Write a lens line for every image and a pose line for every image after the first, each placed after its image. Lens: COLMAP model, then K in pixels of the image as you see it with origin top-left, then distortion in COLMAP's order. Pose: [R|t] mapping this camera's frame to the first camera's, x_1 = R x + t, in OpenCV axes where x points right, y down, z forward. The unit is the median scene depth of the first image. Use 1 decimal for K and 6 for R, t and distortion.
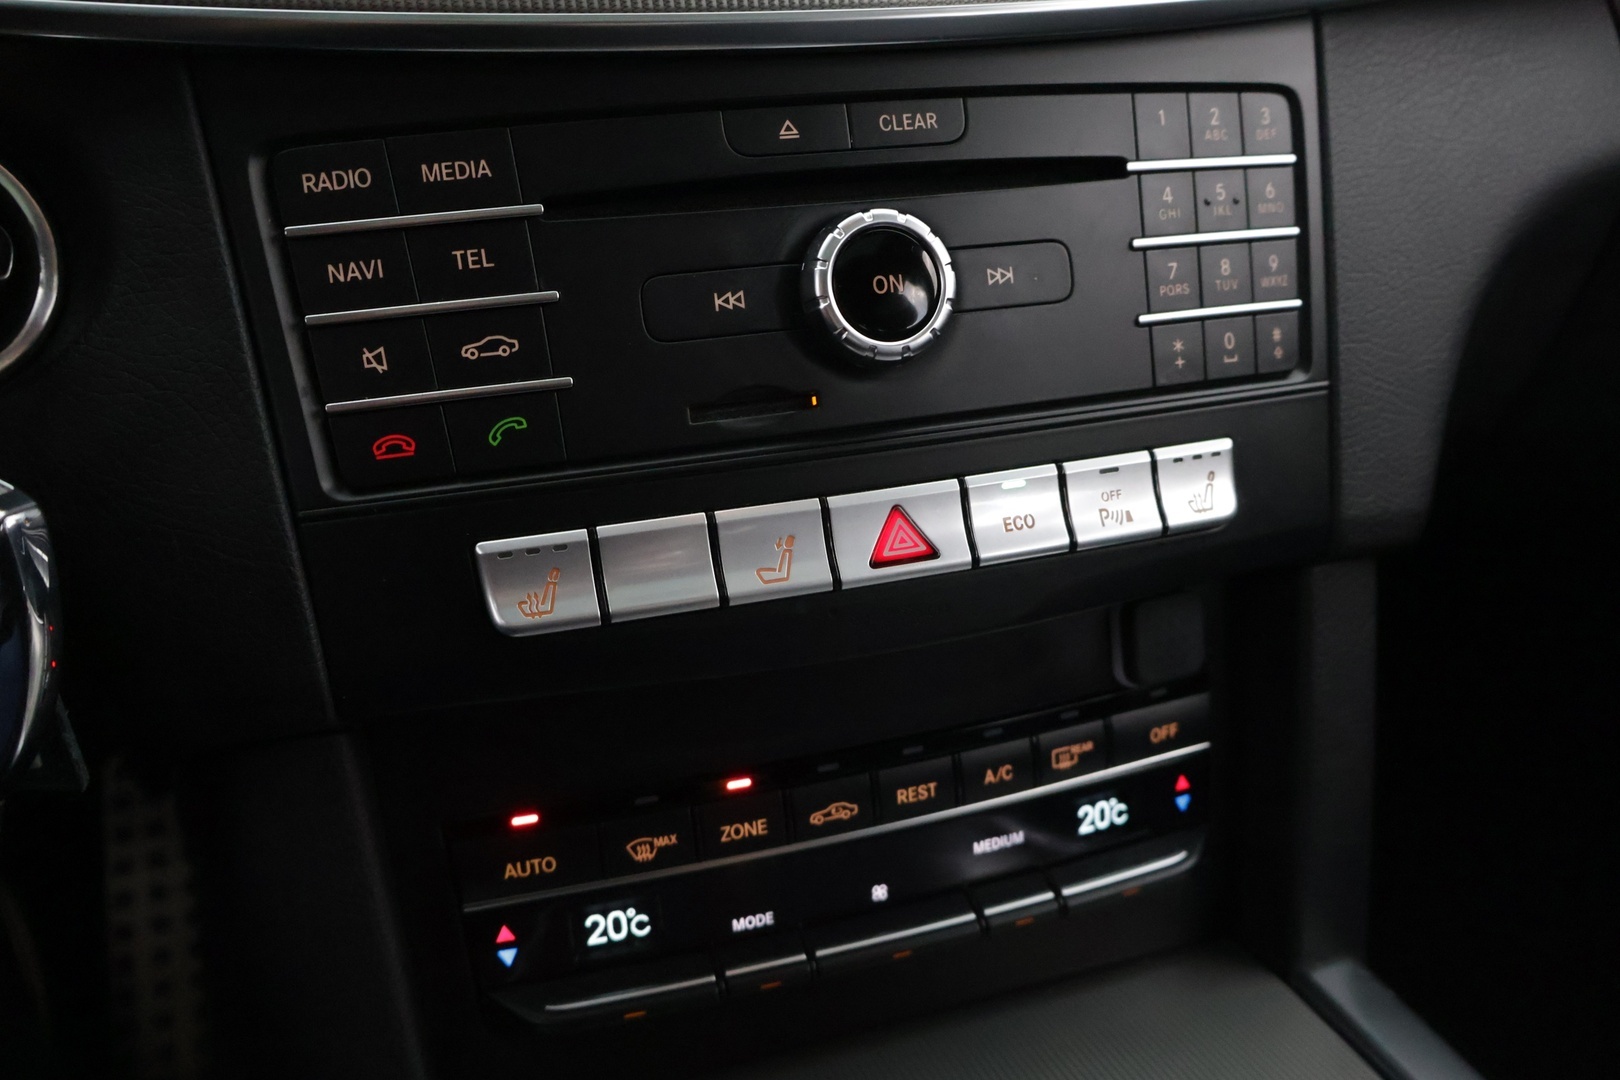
lens RADIAL K [[1369.8, 0, 810.0], [0, 1369.8, 540.0], [0, 0, 1]] dist [-0.011606, -0.004580]
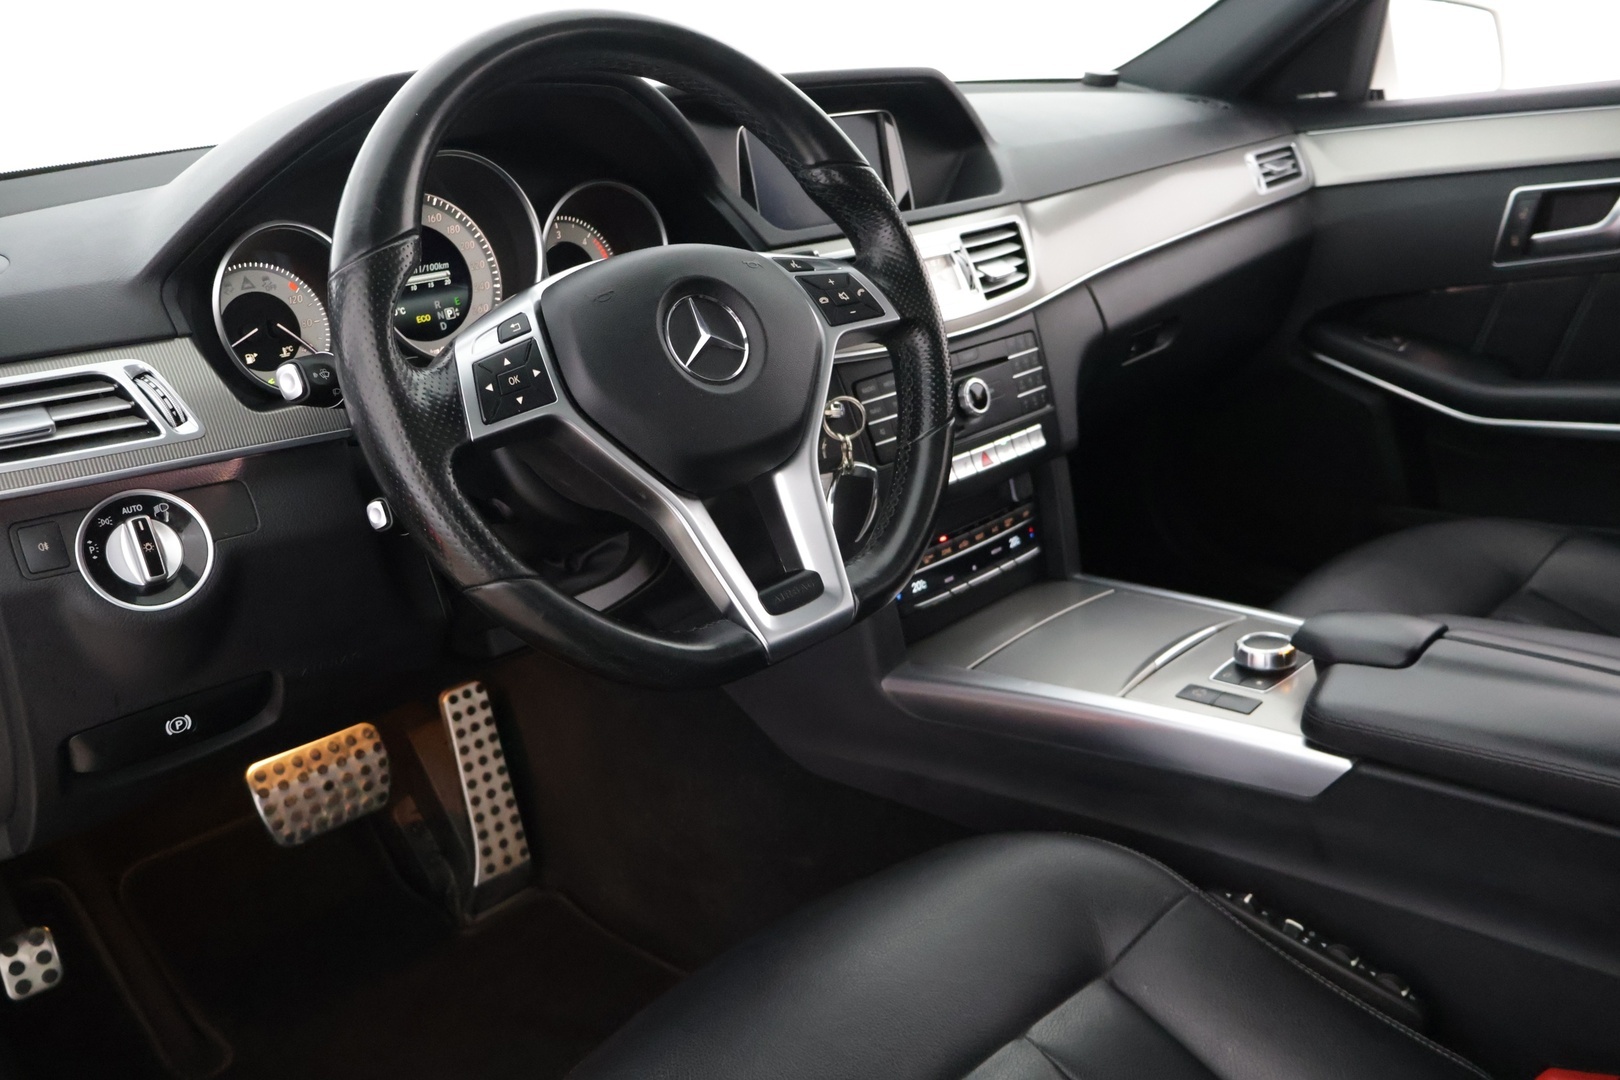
lens RADIAL K [[1369.8, 0, 810.0], [0, 1369.8, 540.0], [0, 0, 1]] dist [-0.011606, -0.004580]
pose [[0.893667, -0.168531, 0.415880, -1.871668], [0.188409, 0.982066, -0.006892, 0.142930], [-0.407260, 0.084514, 0.909393, -2.130134]]
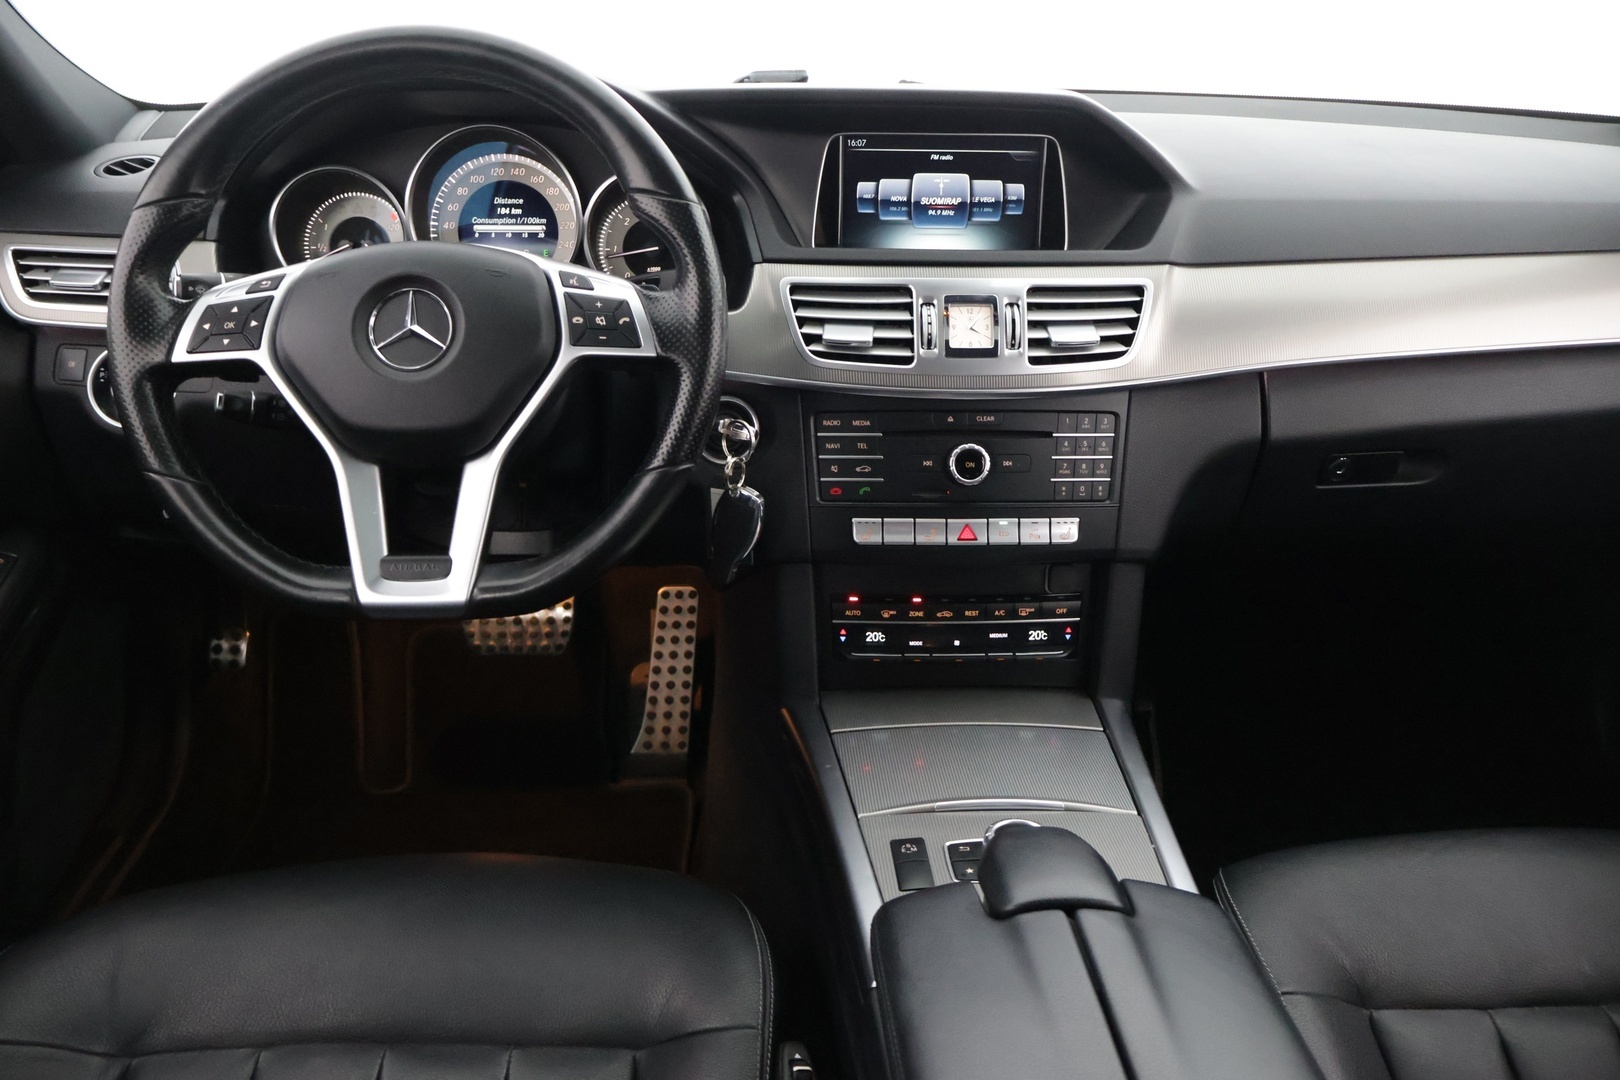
lens RADIAL K [[1369.8, 0, 810.0], [0, 1369.8, 540.0], [0, 0, 1]] dist [-0.011606, -0.004580]
pose [[0.957656, 0.146847, -0.247653, 0.510534], [-0.142258, 0.989159, 0.036425, -0.051440], [0.250317, 0.000347, 0.968164, -2.329429]]
